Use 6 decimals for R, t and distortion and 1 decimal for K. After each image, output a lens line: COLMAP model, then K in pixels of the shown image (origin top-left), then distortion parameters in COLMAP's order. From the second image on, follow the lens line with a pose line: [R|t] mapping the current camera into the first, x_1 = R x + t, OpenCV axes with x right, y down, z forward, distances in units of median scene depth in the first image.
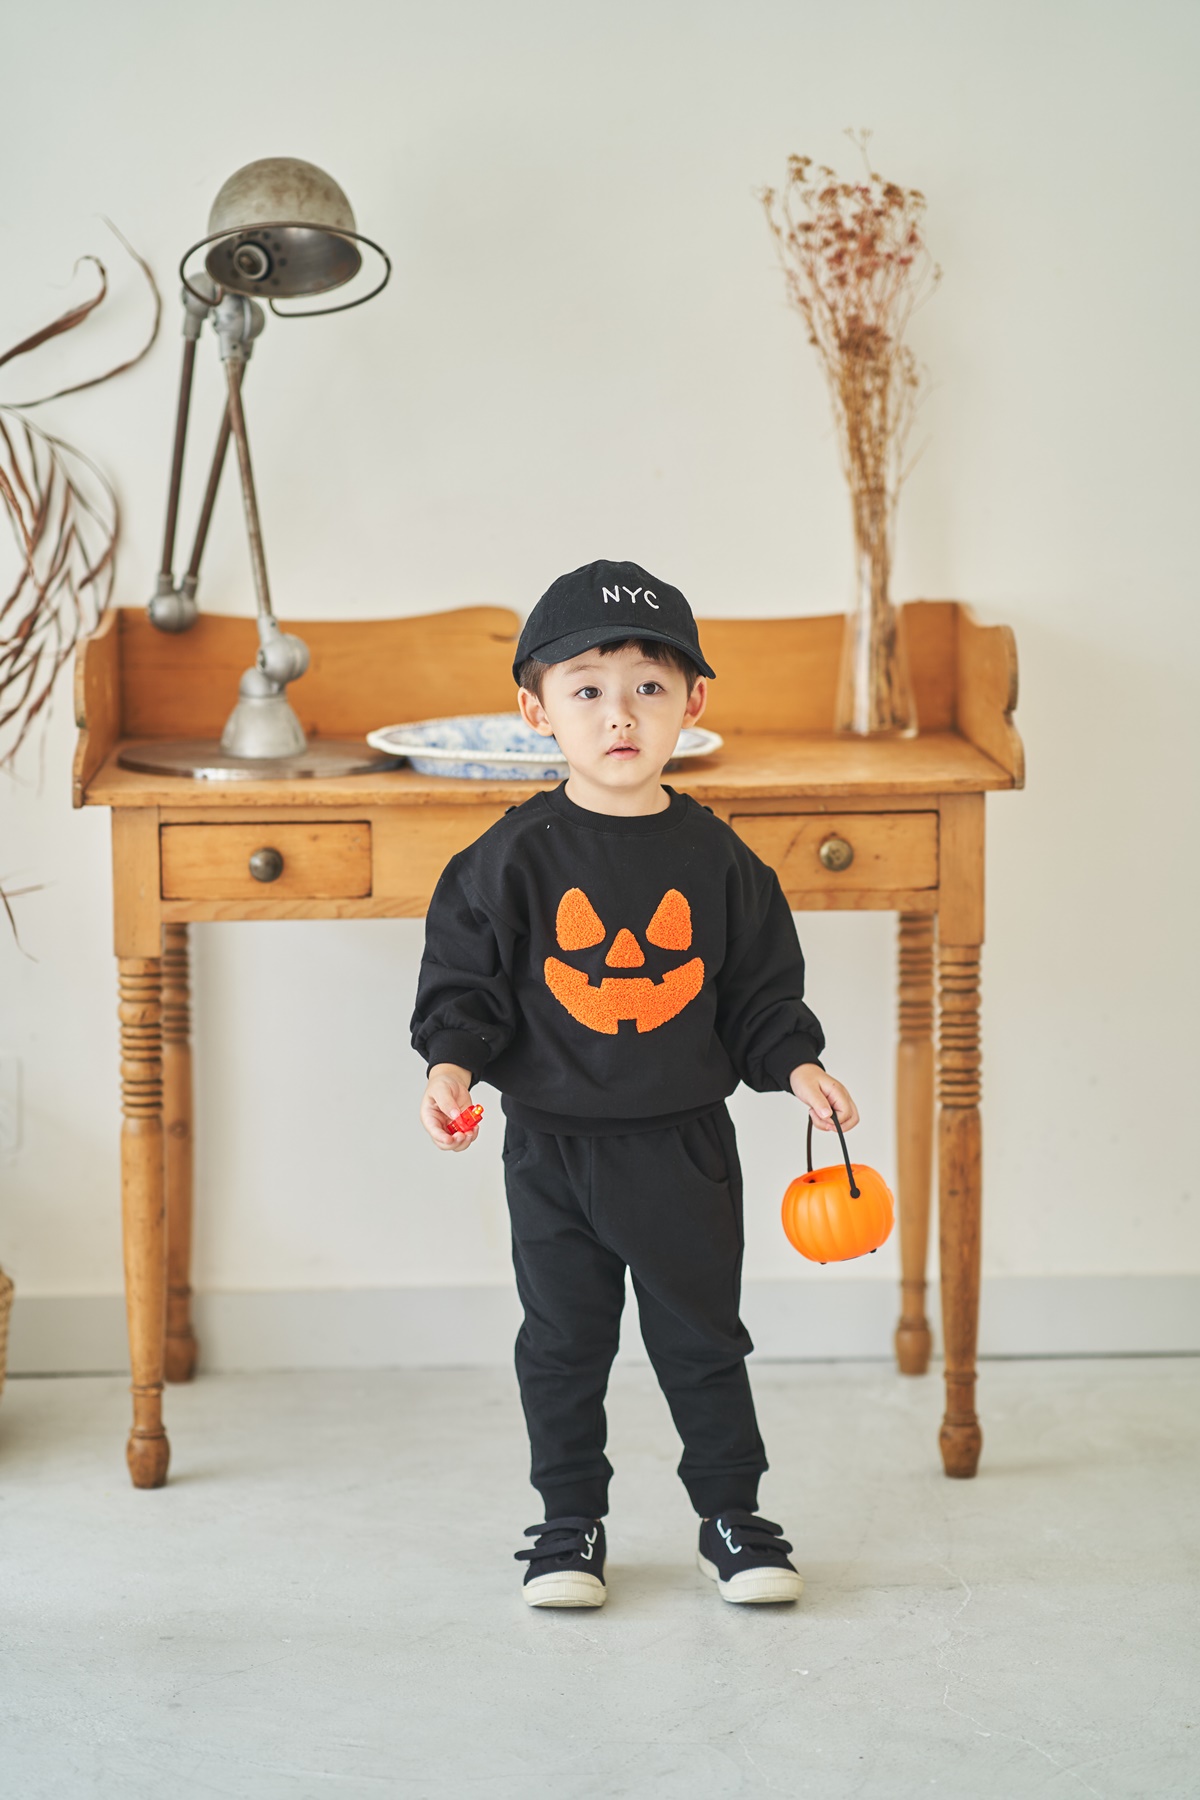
lens RADIAL K [[4289.5, 0, 535.0], [0, 4289.5, 888.5], [0, 0, 1]] dist [0.218055, 0.000000]
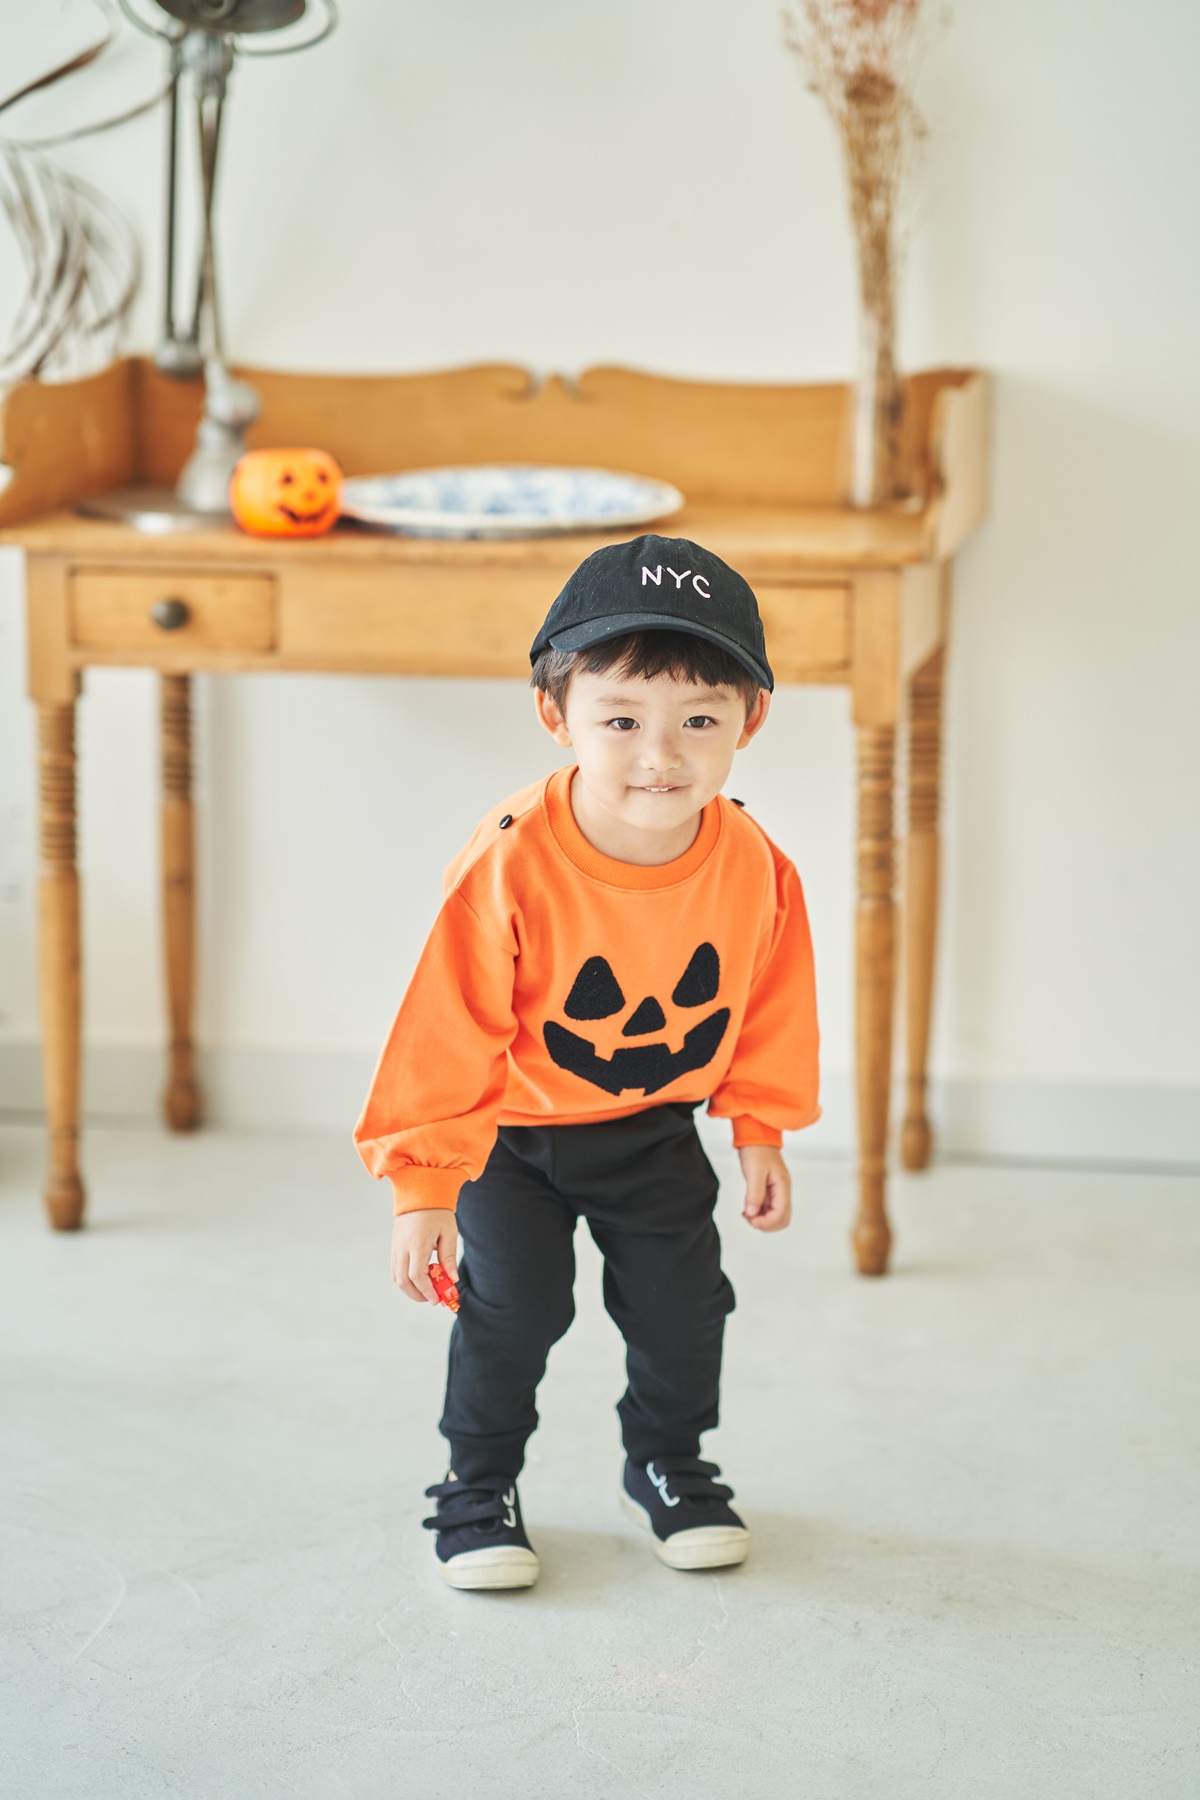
lens RADIAL K [[4289.5, 0, 596.7], [0, 4289.5, 892.8], [0, 0, 1]] dist [0.218055, 0.000000]
pose [[0.974527, 0.049595, -0.218717, 0.243033], [-0.039050, 0.997869, 0.052275, 0.002635], [0.220843, -0.042402, 0.974387, 0.050959]]
